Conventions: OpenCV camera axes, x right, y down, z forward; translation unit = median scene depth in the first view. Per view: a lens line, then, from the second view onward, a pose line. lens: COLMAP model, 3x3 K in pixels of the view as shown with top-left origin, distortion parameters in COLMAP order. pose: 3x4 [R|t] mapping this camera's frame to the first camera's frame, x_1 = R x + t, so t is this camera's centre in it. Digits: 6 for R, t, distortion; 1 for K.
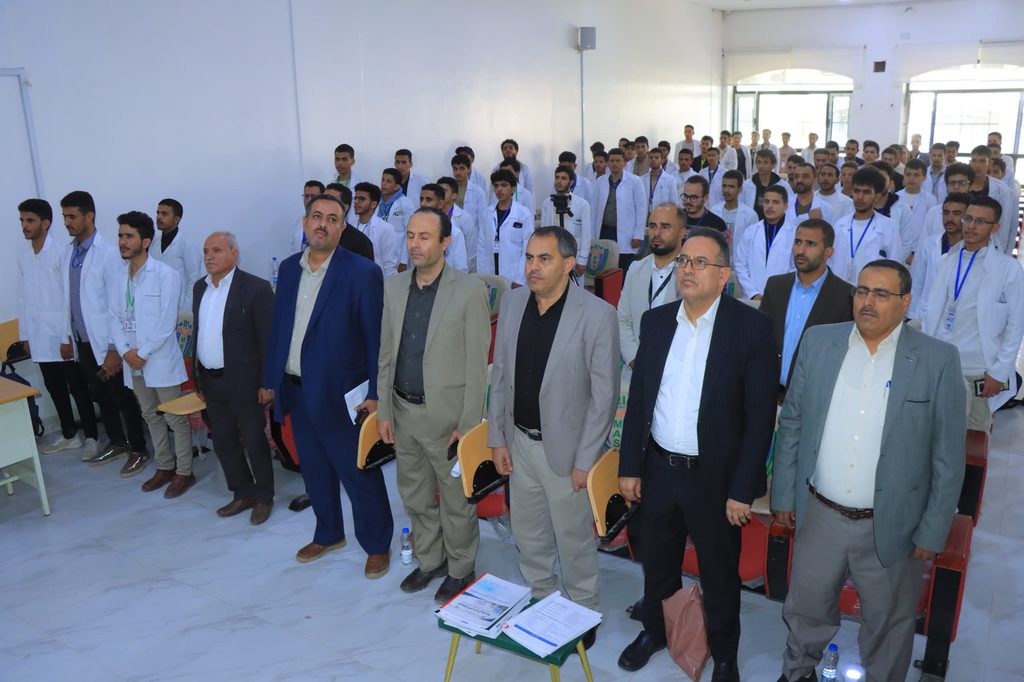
lens RADIAL K [[862.3, 0, 534.7], [0, 862.3, 347.7], [0, 0, 1]] dist [-0.117294, 0.118407]
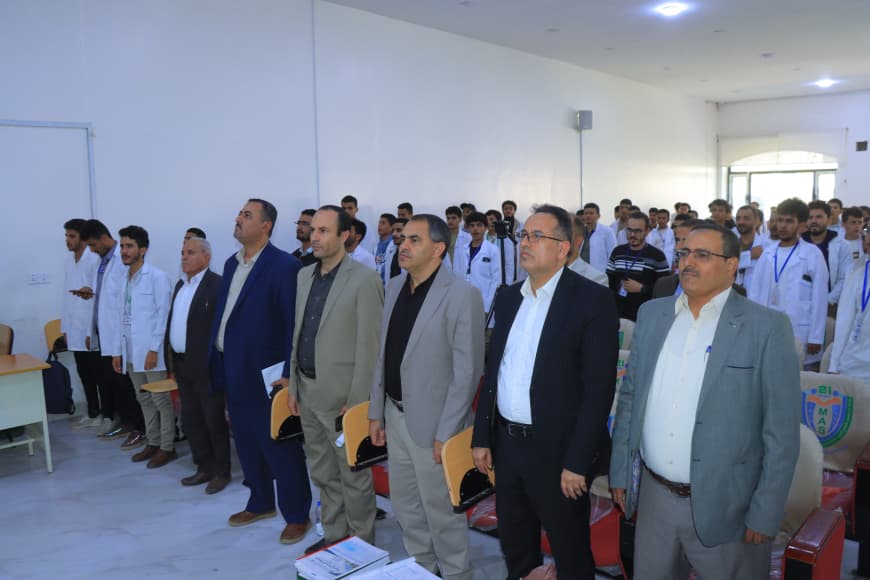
lens RADIAL K [[732.6, 0, 442.0], [0, 732.6, 299.3], [0, 0, 1]] dist [-0.117294, 0.118407]
pose [[0.982982, 0.026537, -0.181776, 0.178724], [-0.051488, 0.989649, -0.133956, 0.075389], [0.176339, 0.141036, 0.974173, 0.089494]]
